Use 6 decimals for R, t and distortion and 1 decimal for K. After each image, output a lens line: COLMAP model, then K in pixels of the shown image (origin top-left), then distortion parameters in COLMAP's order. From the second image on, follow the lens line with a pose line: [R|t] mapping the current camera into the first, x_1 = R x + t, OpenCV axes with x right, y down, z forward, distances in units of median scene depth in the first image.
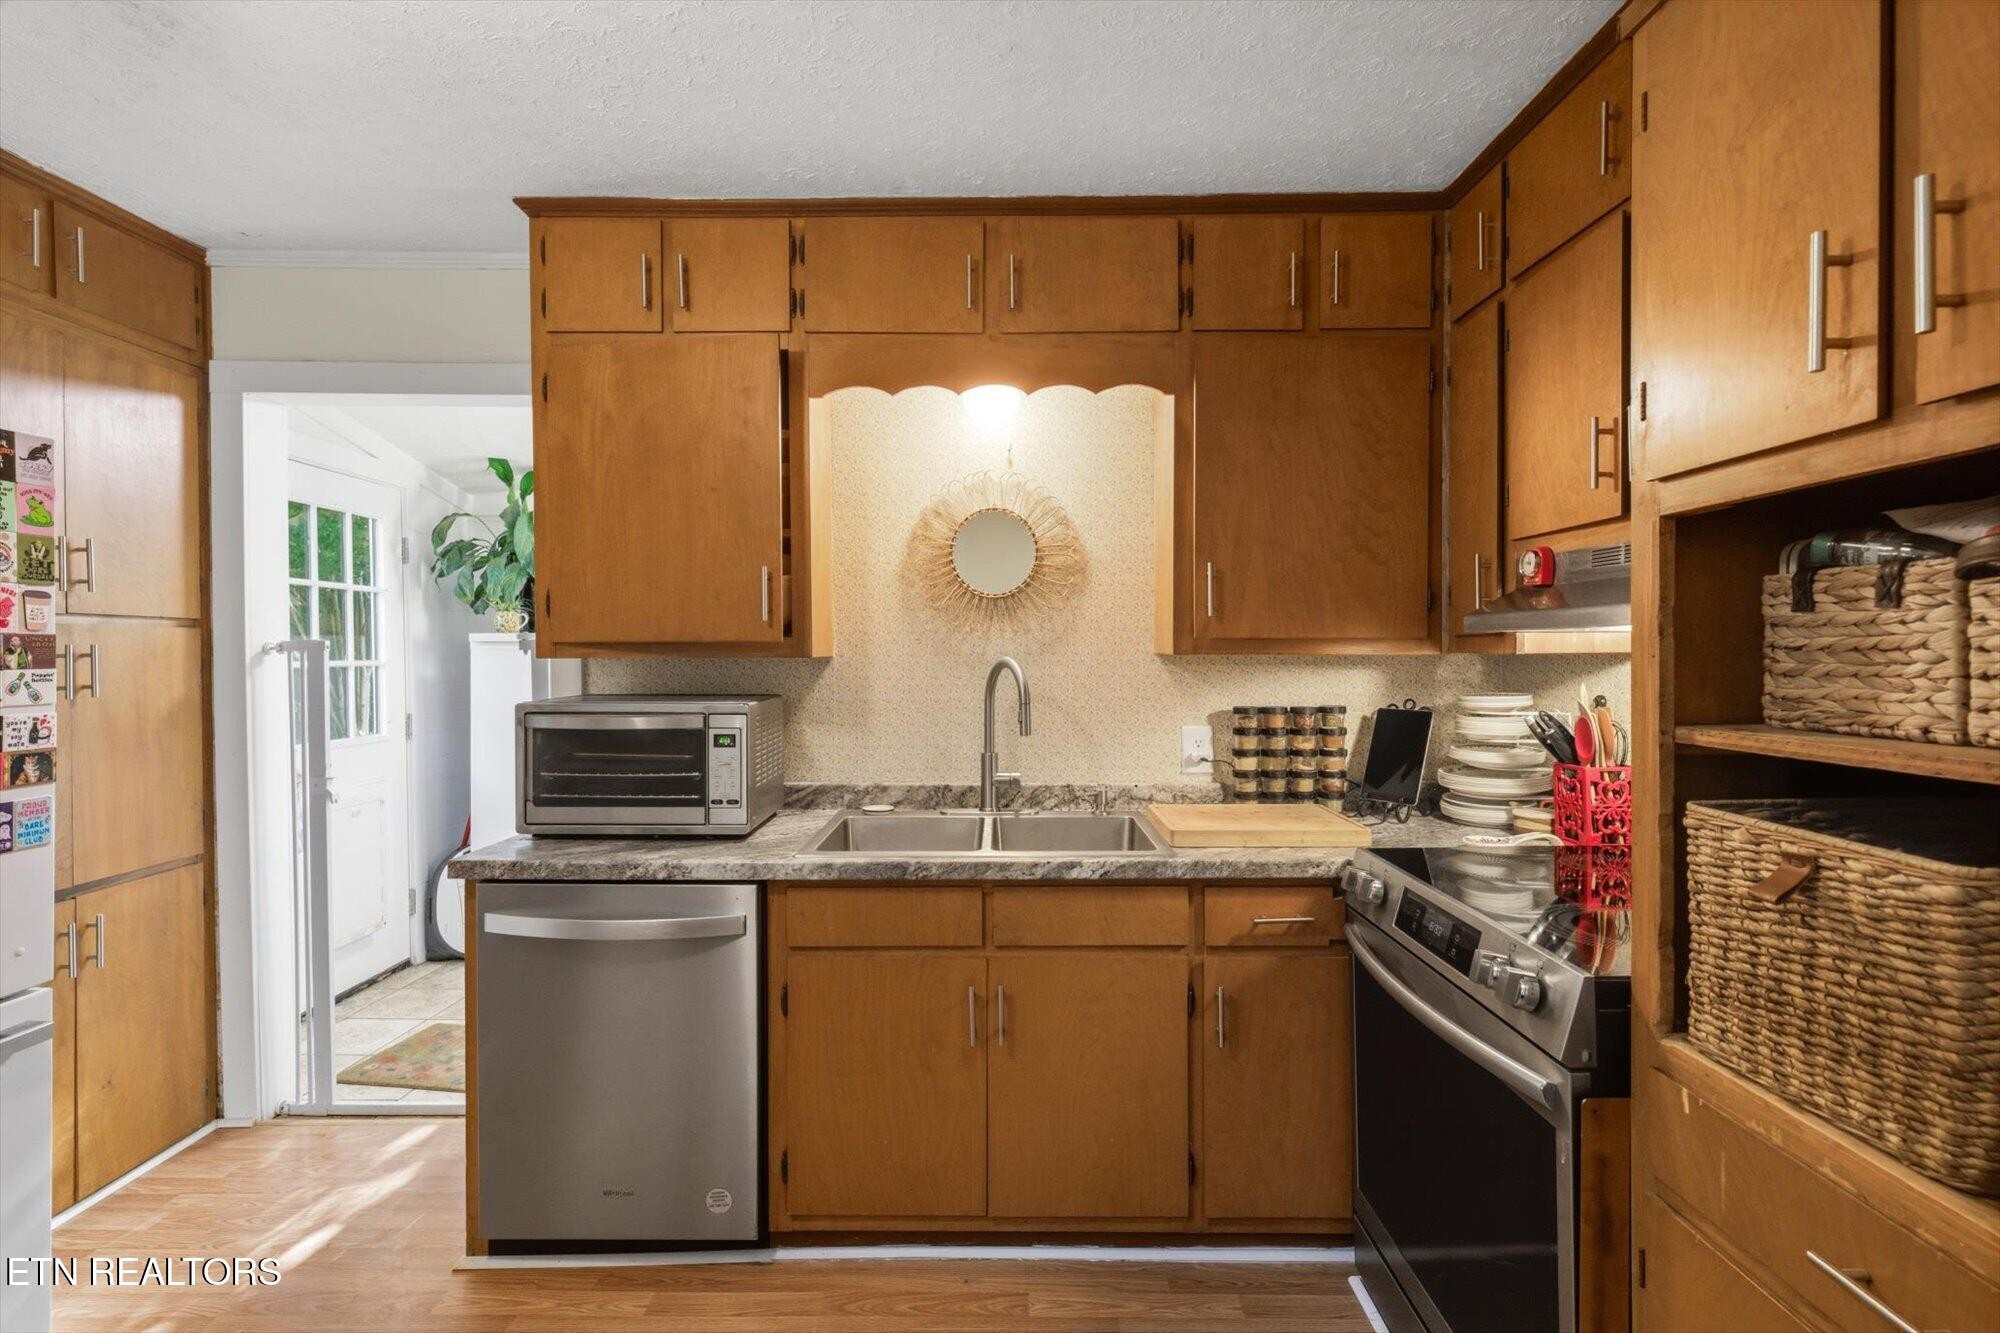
lens RADIAL K [[917.4, 0, 1000.5], [0, 917.4, 658.8], [0, 0, 1]] dist [0.006581, 0.000615]
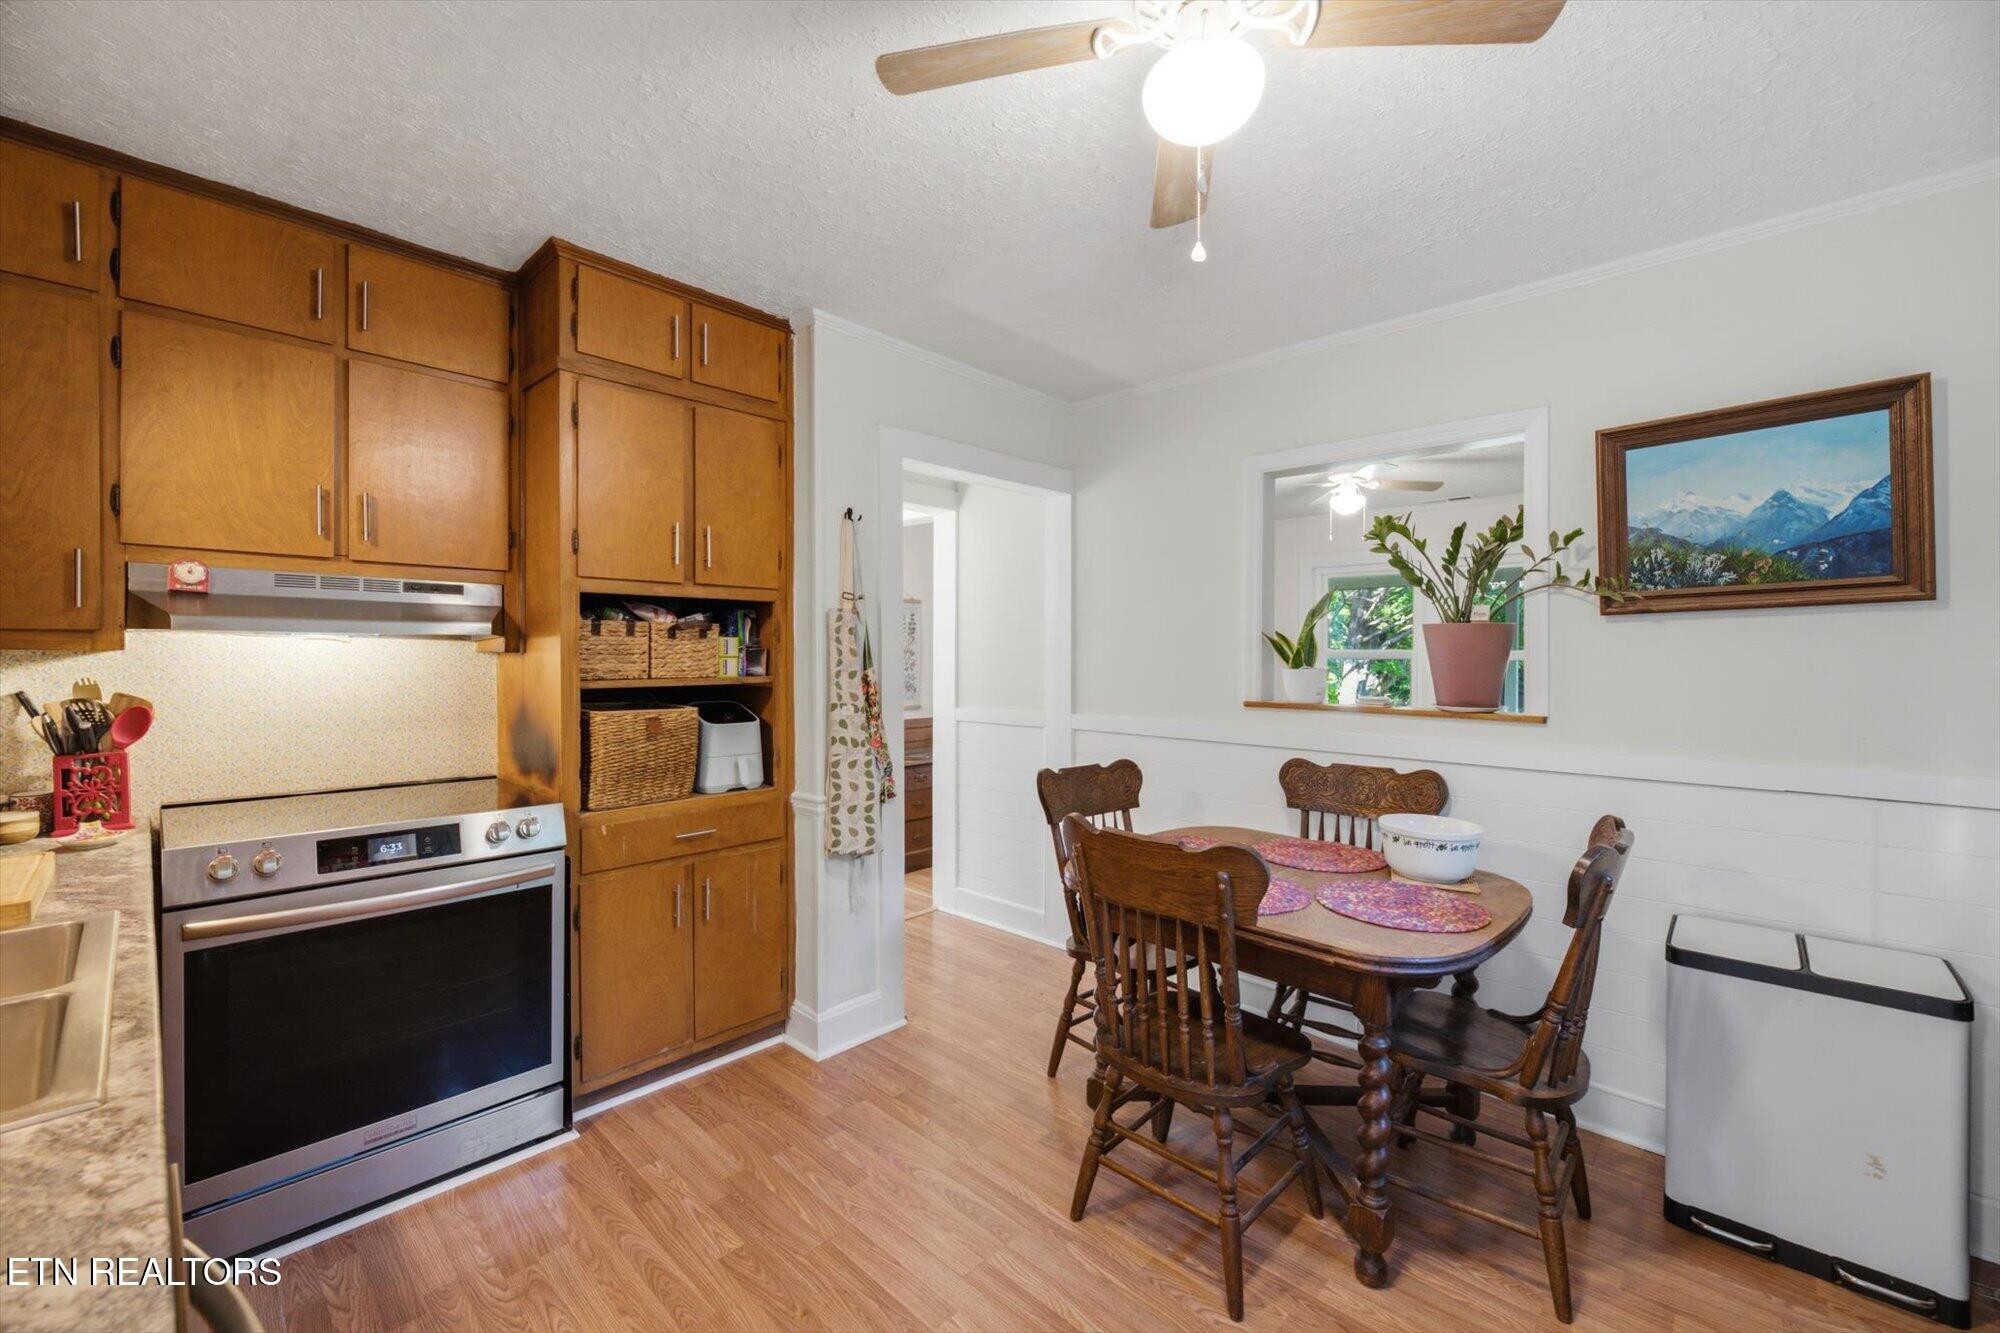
lens RADIAL K [[811.6, 0, 995.6], [0, 811.6, 659.7], [0, 0, 1]] dist [0.001742, 0.000073]
pose [[-0.730355, -0.005450, 0.683046, -0.707136], [0.003643, 0.999923, 0.011873, -0.001871], [-0.683058, 0.011160, -0.730279, 0.866962]]
